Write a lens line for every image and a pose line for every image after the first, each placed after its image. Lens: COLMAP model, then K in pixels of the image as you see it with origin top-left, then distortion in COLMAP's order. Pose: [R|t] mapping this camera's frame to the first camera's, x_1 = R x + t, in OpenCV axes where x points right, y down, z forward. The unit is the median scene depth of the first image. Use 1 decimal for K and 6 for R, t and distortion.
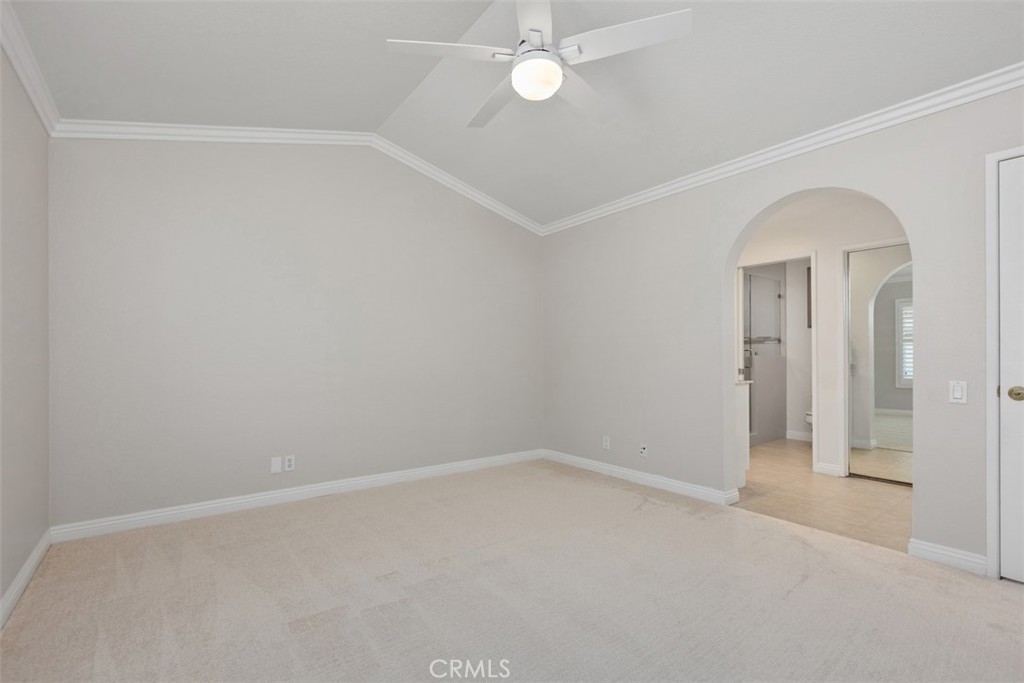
lens RADIAL K [[461.5, 0, 506.8], [0, 461.5, 358.2], [0, 0, 1]] dist [-0.001301, -0.000405]
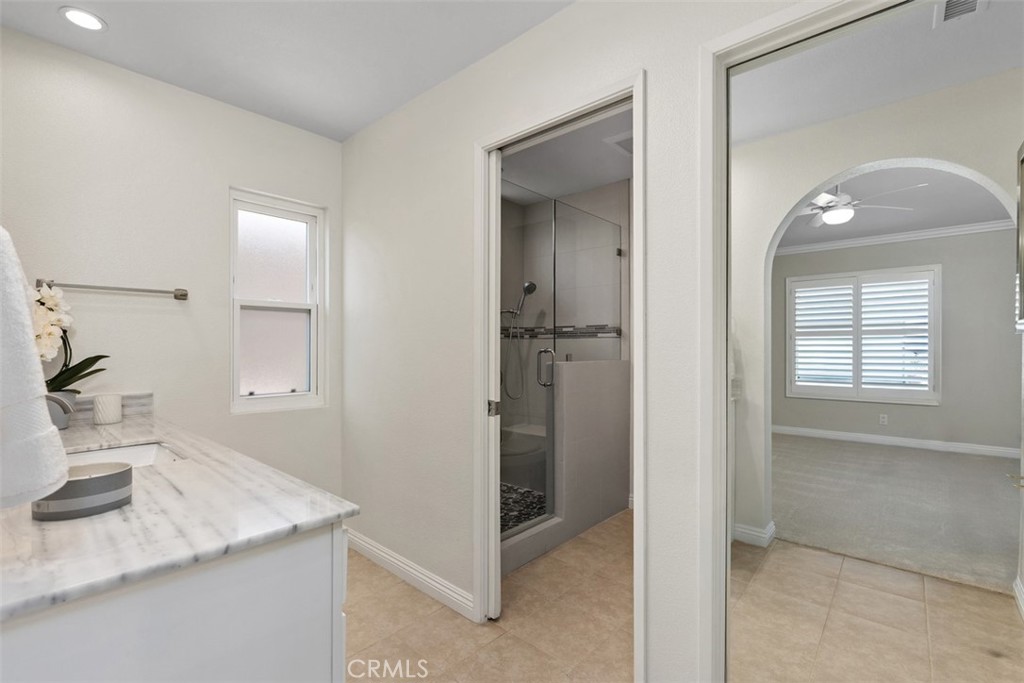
lens RADIAL K [[461.5, 0, 517.8], [0, 461.5, 347.0], [0, 0, 1]] dist [-0.001301, -0.000405]
pose [[0.978869, 0.003745, 0.204454, 0.361031], [-0.003904, 0.999992, 0.000375, -0.020323], [-0.204451, -0.001165, 0.978876, 0.485478]]
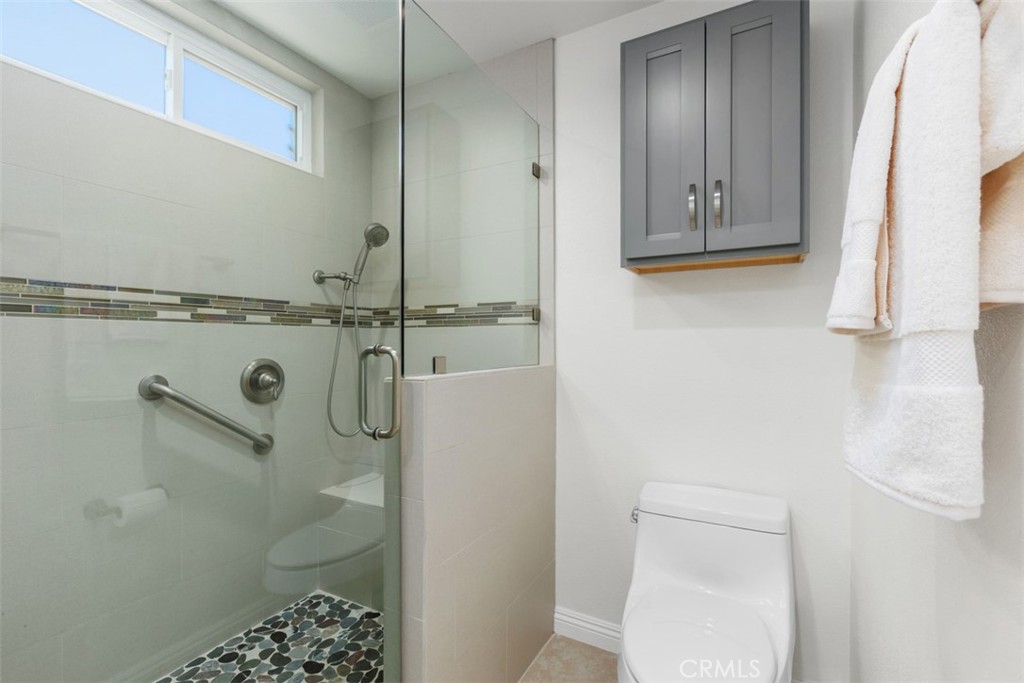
lens RADIAL K [[461.5, 0, 505.1], [0, 461.5, 344.0], [0, 0, 1]] dist [-0.001301, -0.000405]
pose [[0.916307, 0.001536, 0.400473, 0.452317], [-0.002932, 0.999992, 0.002875, -0.019743], [-0.400465, -0.003808, 0.916304, 0.732552]]
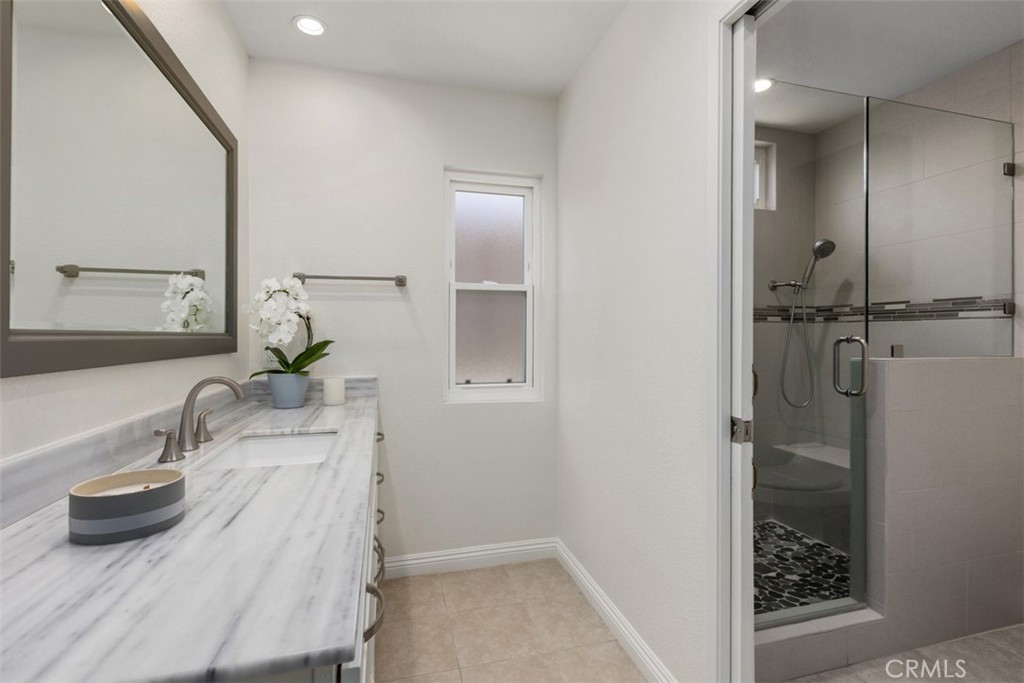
lens RADIAL K [[461.5, 0, 512.0], [0, 461.5, 332.5], [0, 0, 1]] dist [-0.001301, -0.000405]
pose [[0.928722, 0.004285, -0.370752, 0.392950], [-0.005306, 0.999984, -0.001733, -0.019307], [0.370739, 0.003577, 0.928730, 0.582404]]
